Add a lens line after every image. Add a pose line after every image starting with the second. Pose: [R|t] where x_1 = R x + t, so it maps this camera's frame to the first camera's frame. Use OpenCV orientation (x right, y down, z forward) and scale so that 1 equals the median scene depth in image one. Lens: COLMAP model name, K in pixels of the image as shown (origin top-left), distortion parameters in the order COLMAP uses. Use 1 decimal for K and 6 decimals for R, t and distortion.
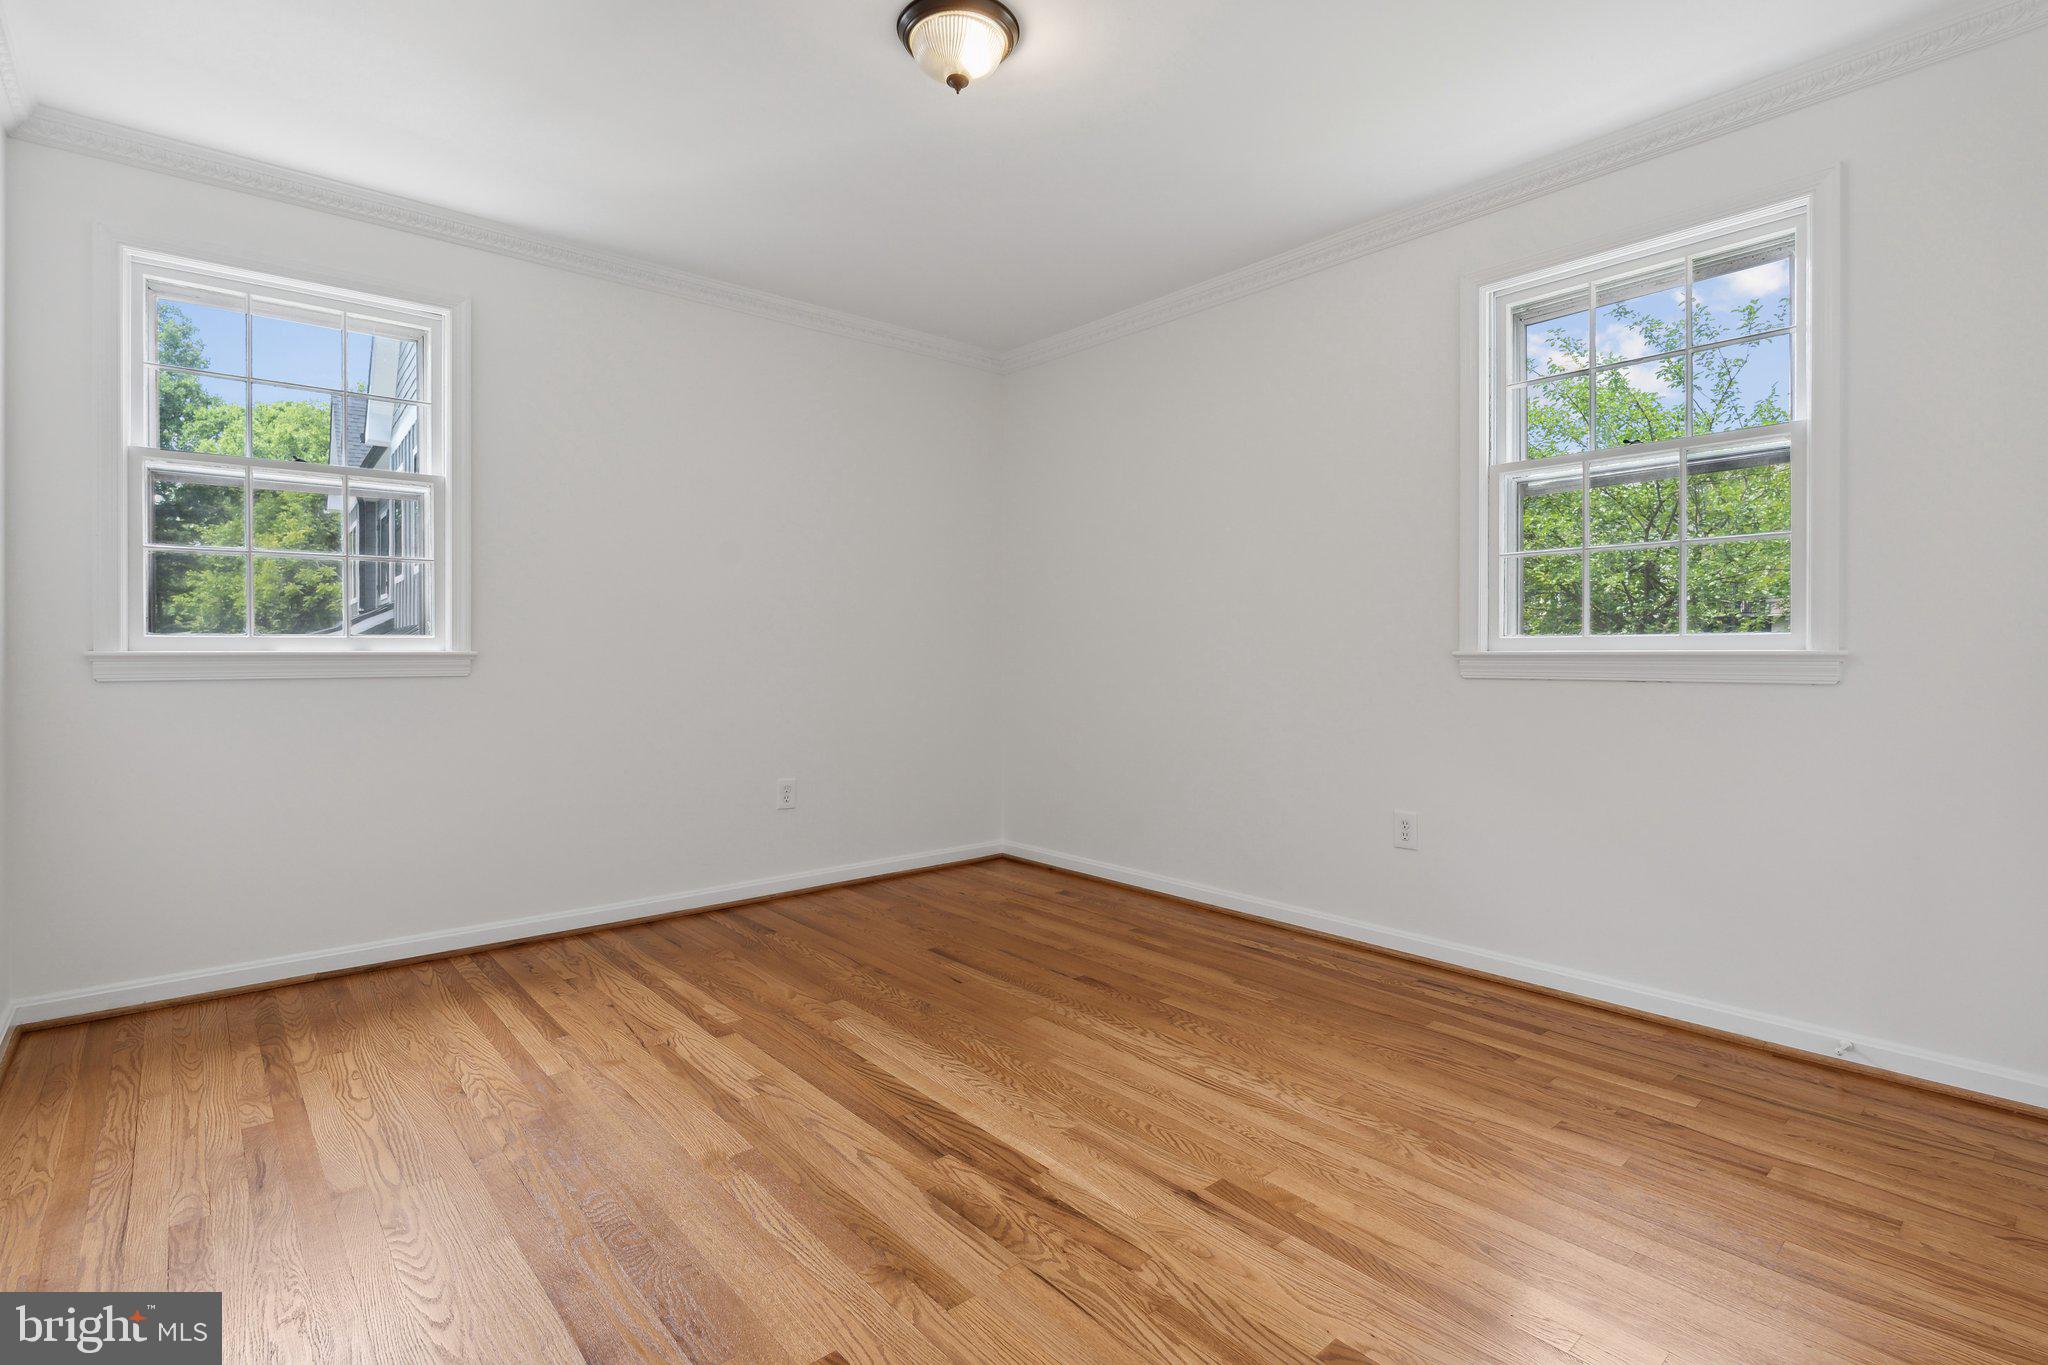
lens RADIAL K [[964.3, 0, 1020.5], [0, 964.3, 657.0], [0, 0, 1]] dist [-0.000272, -0.000022]
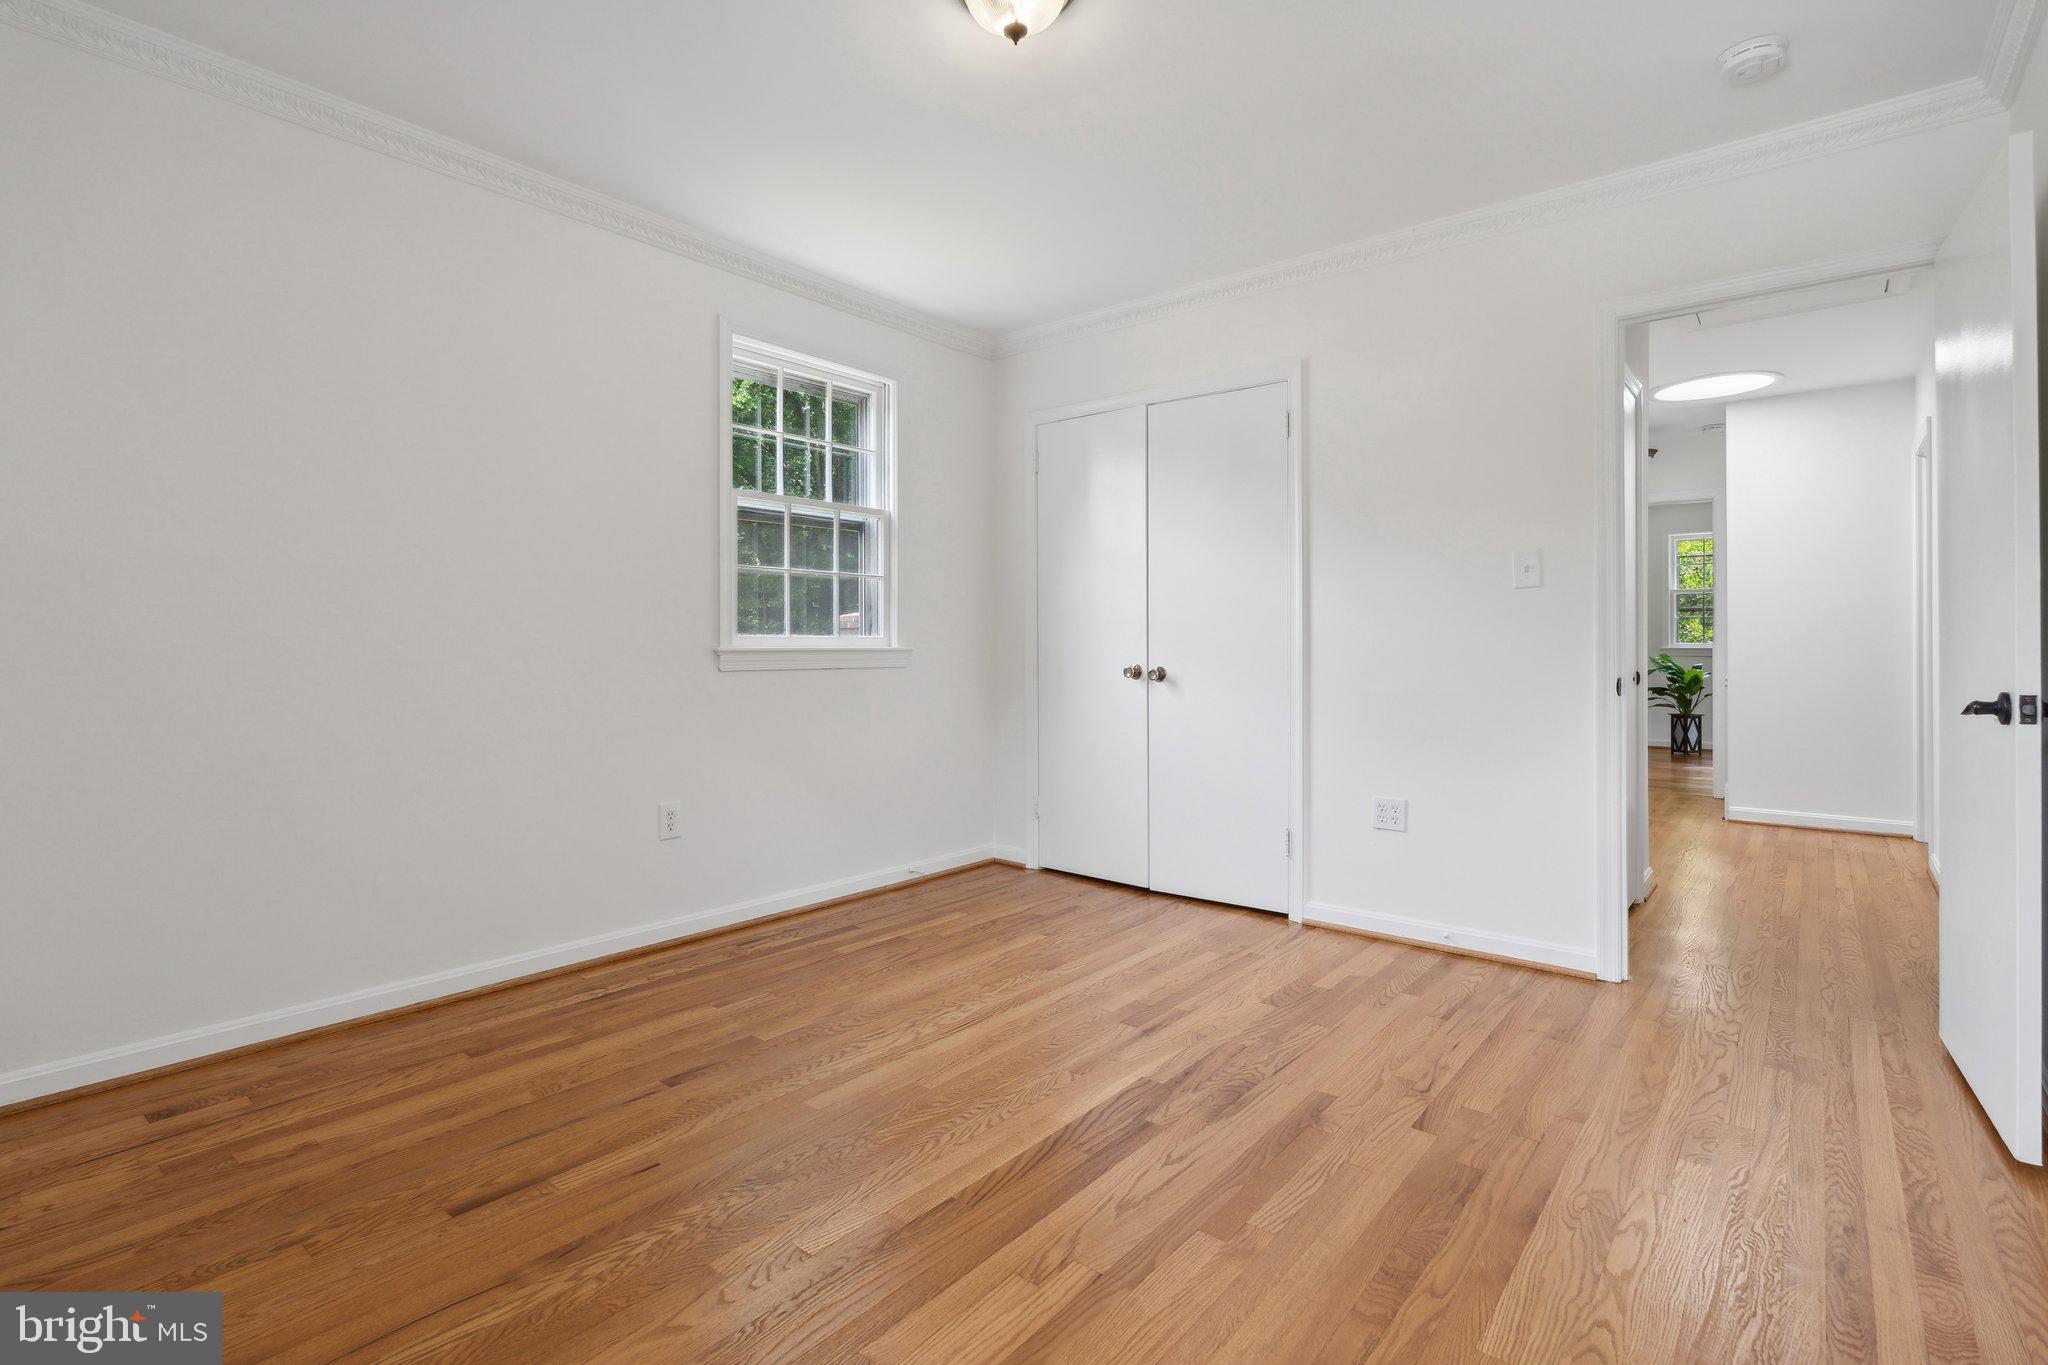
lens RADIAL K [[964.3, 0, 1020.5], [0, 964.3, 657.0], [0, 0, 1]] dist [-0.000272, -0.000022]
pose [[-0.165017, -0.009053, 0.986249, -0.904709], [0.000345, 0.999957, 0.009236, -0.005282], [-0.986291, 0.001864, -0.165007, 1.077931]]
